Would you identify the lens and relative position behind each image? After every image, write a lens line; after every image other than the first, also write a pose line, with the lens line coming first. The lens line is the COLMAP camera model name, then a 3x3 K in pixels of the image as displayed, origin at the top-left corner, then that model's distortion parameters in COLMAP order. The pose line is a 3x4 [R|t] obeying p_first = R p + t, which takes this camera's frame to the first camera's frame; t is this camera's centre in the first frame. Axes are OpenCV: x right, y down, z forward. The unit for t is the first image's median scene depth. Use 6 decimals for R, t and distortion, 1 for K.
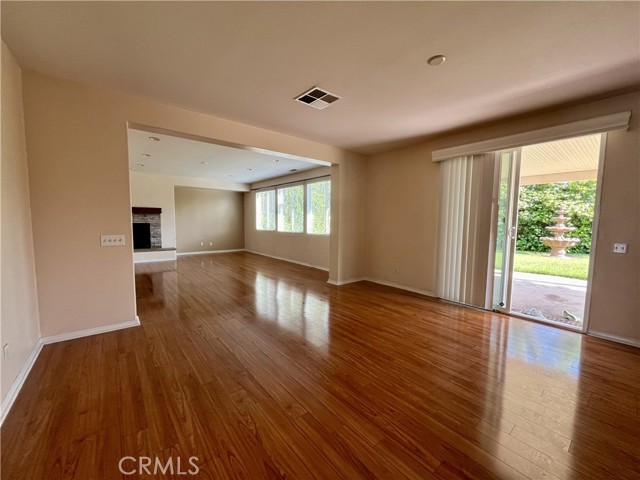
lens RADIAL K [[259.1, 0, 318.7], [0, 259.1, 241.5], [0, 0, 1]] dist [-0.003364, 0.000084]
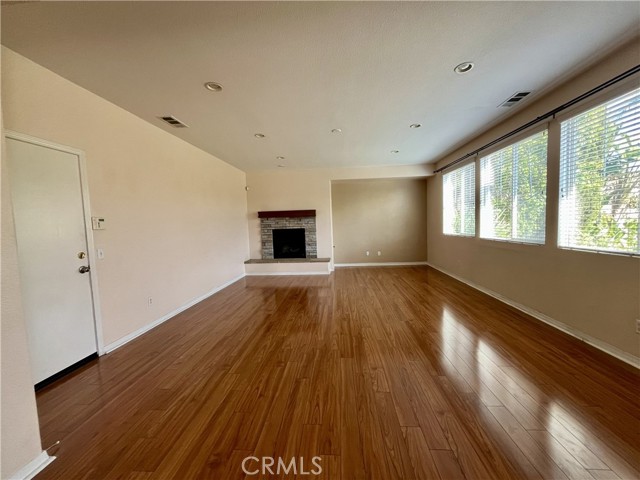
lens RADIAL K [[259.1, 0, 320.7], [0, 259.1, 240.7], [0, 0, 1]] dist [-0.003364, 0.000084]
pose [[0.731897, 0.011170, -0.681324, -0.034730], [-0.014826, 0.999890, 0.000466, -0.029596], [0.681254, 0.009761, 0.731982, 0.385091]]
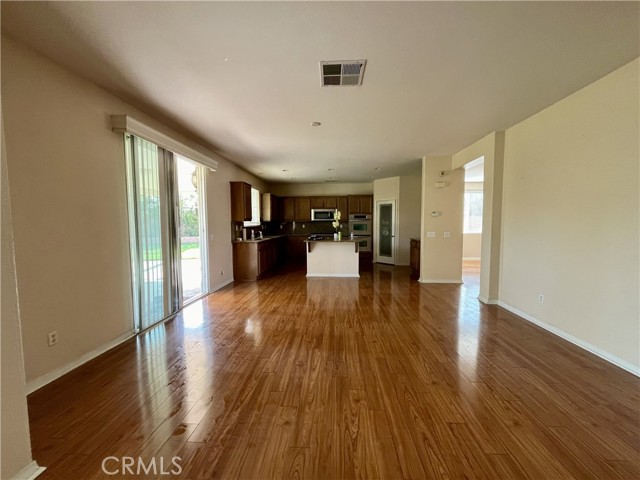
lens RADIAL K [[259.1, 0, 320.9], [0, 259.1, 236.7], [0, 0, 1]] dist [-0.003364, 0.000084]
pose [[-0.741053, -0.041811, 0.670144, -0.607793], [0.053950, 0.991125, 0.121496, -0.169727], [-0.669276, 0.126189, -0.732220, 1.953962]]
